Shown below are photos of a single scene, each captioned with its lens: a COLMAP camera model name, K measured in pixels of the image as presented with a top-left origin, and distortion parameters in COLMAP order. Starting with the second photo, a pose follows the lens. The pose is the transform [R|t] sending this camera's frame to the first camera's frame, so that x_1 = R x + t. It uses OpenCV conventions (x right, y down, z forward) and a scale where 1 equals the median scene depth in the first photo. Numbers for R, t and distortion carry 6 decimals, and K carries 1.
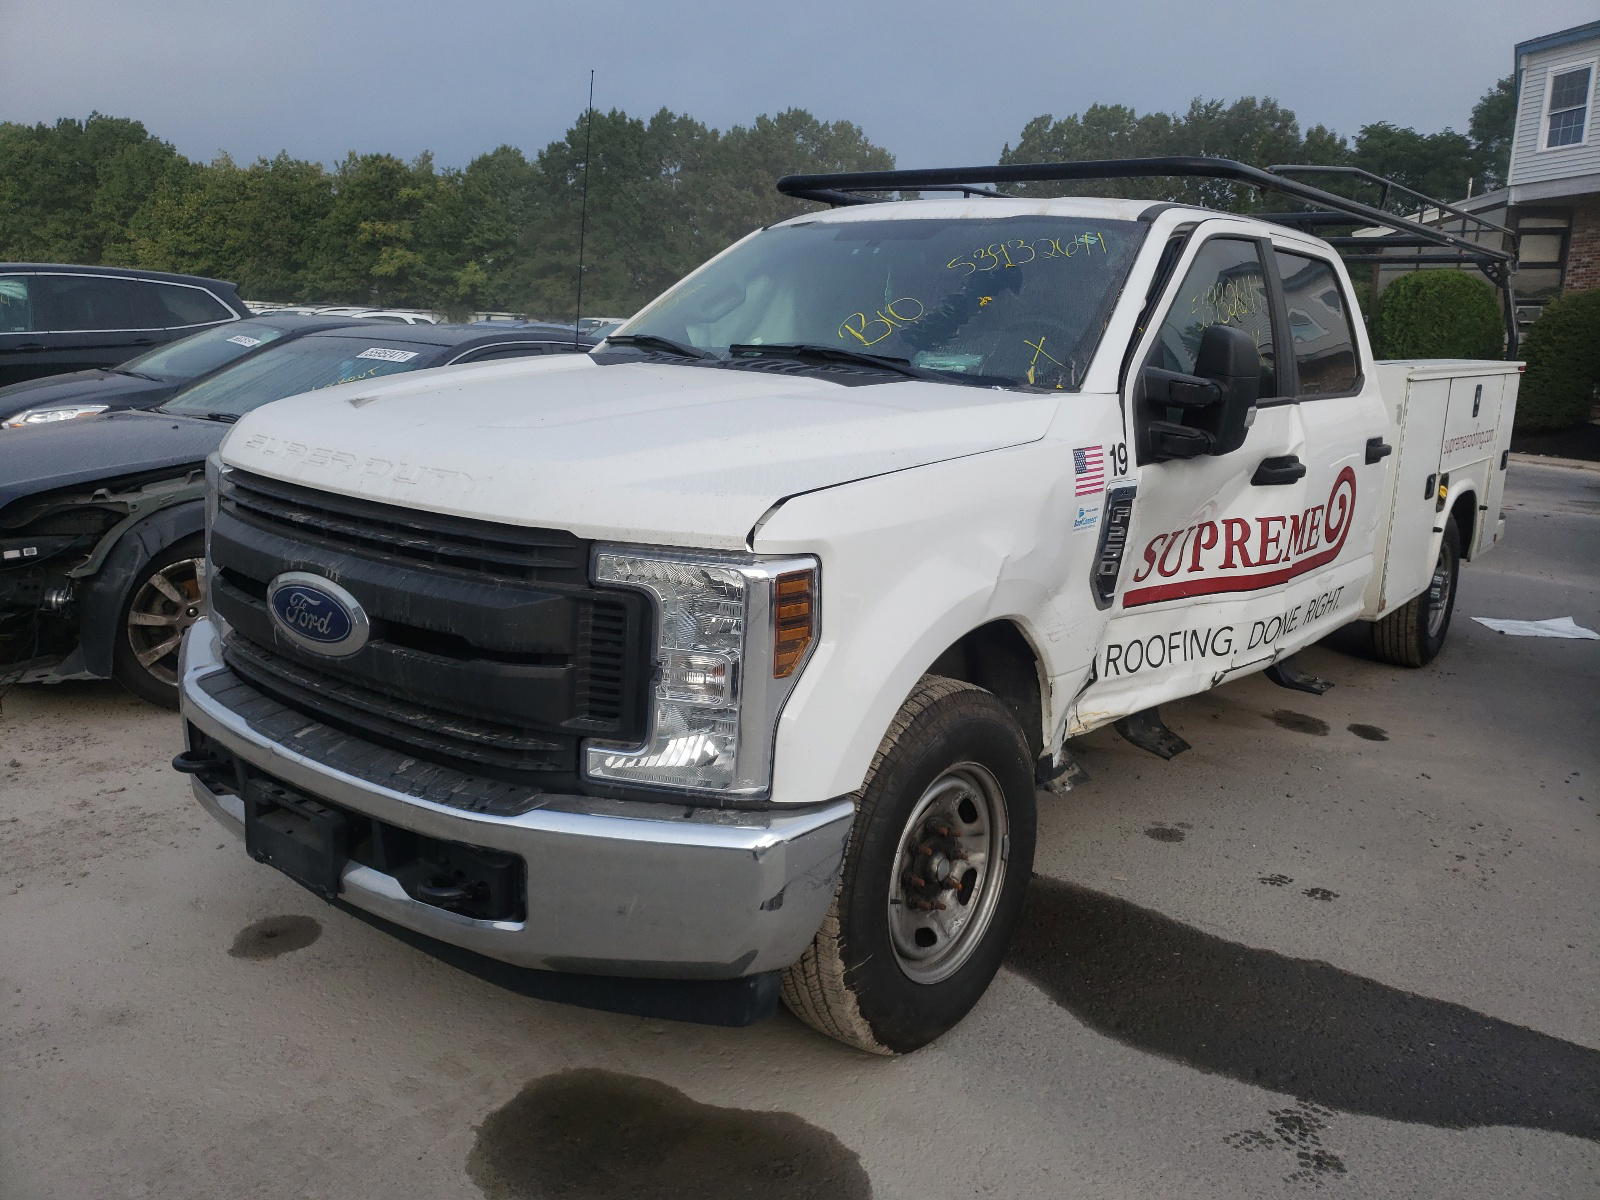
lens RADIAL K [[1249.4, 0, 800.0], [0, 1249.4, 600.0], [0, 0, 1]] dist [0.003053, 0.001180]
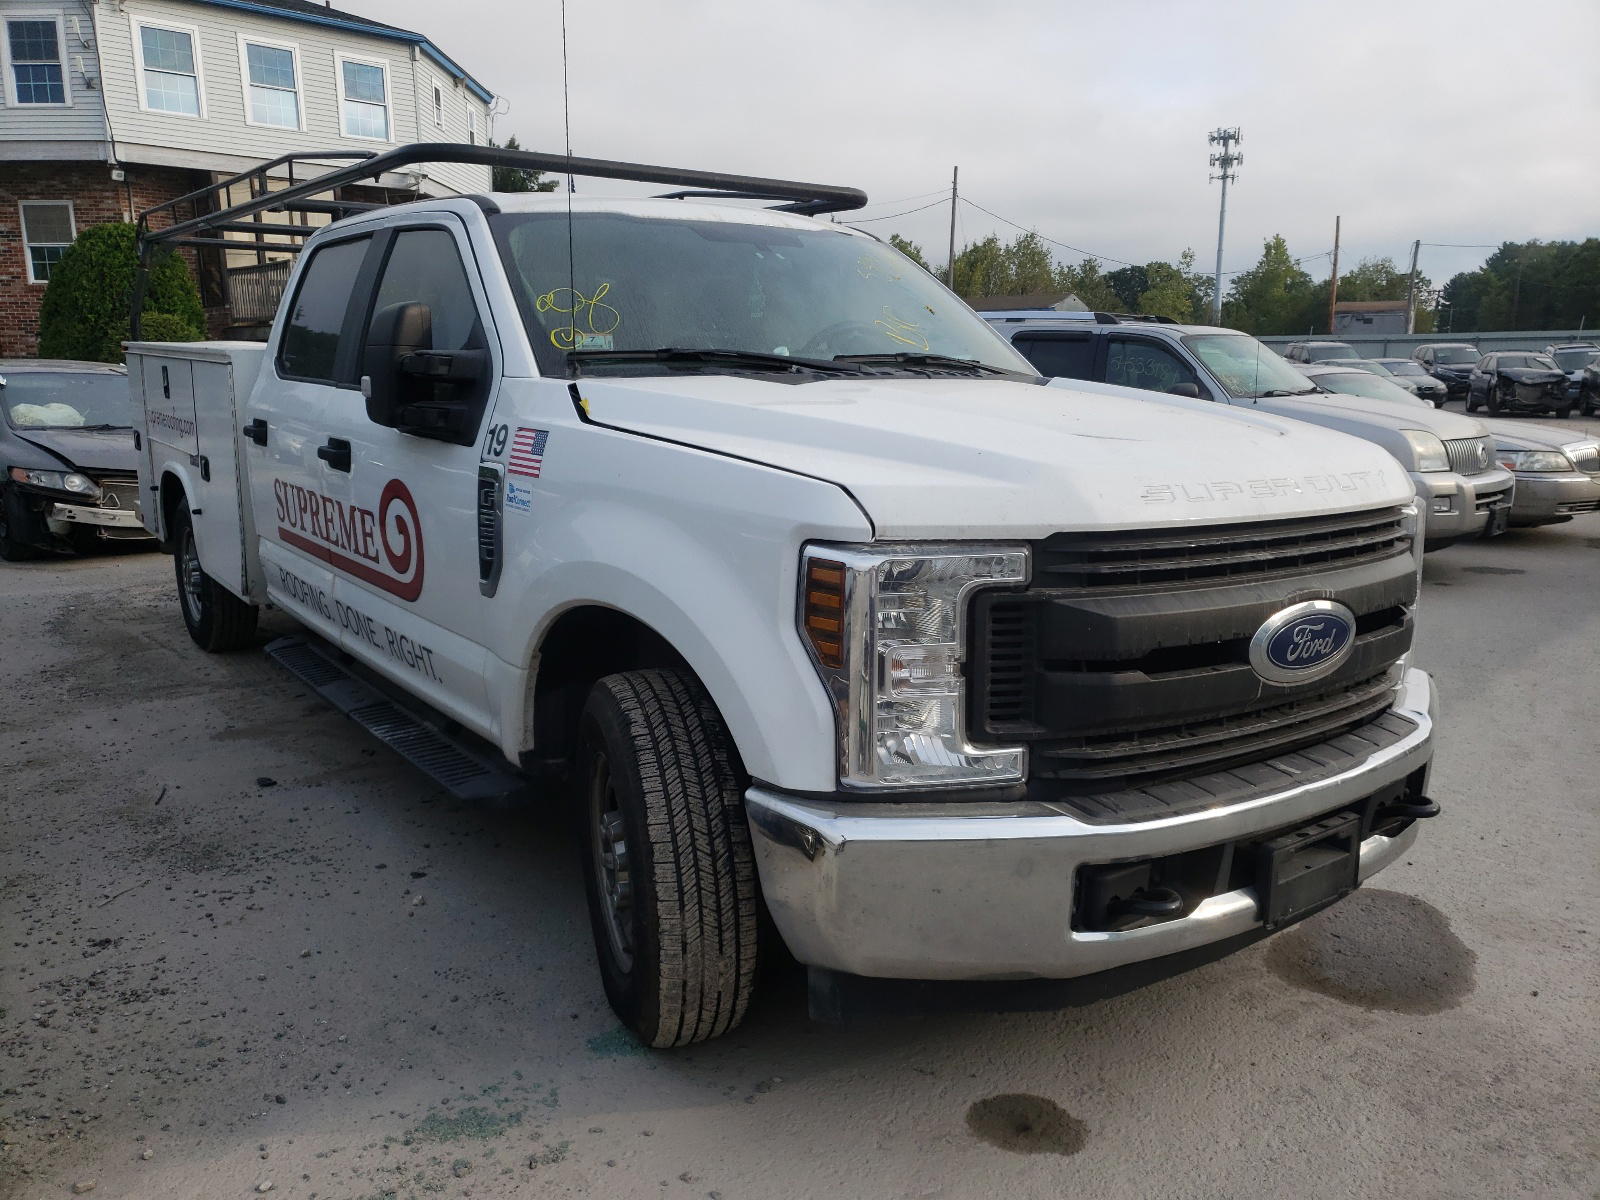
lens RADIAL K [[1249.4, 0, 800.0], [0, 1249.4, 600.0], [0, 0, 1]] dist [0.003053, 0.001180]
pose [[0.276503, -0.244417, 0.929412, -1.416730], [0.207132, 0.959543, 0.190719, -0.292900], [-0.938426, 0.139777, 0.315943, 1.066178]]
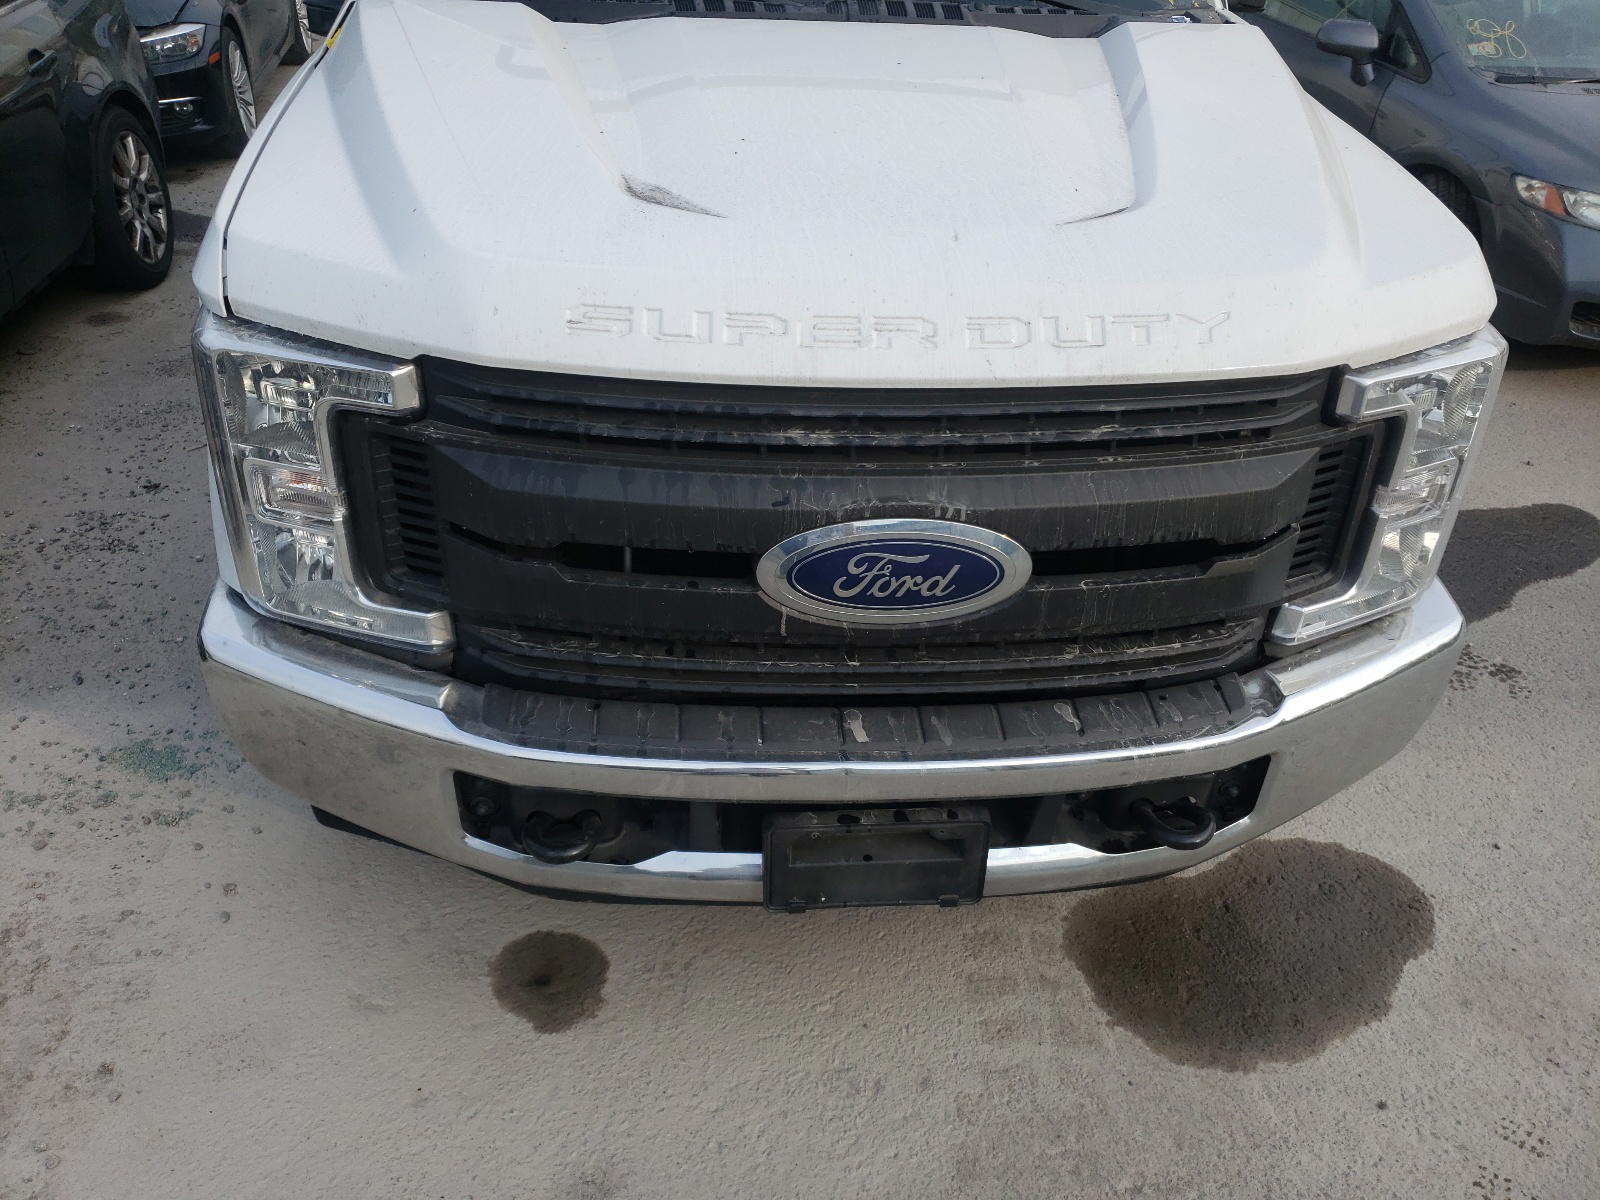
lens RADIAL K [[1273.4, 0, 800.0], [0, 1273.4, 600.0], [0, 0, 1]] dist [-0.001245, -0.001306]
pose [[0.732202, -0.388890, 0.559147, -0.810567], [0.145439, 0.891301, 0.429453, -0.273191], [-0.665378, -0.233125, 0.709172, 0.559601]]
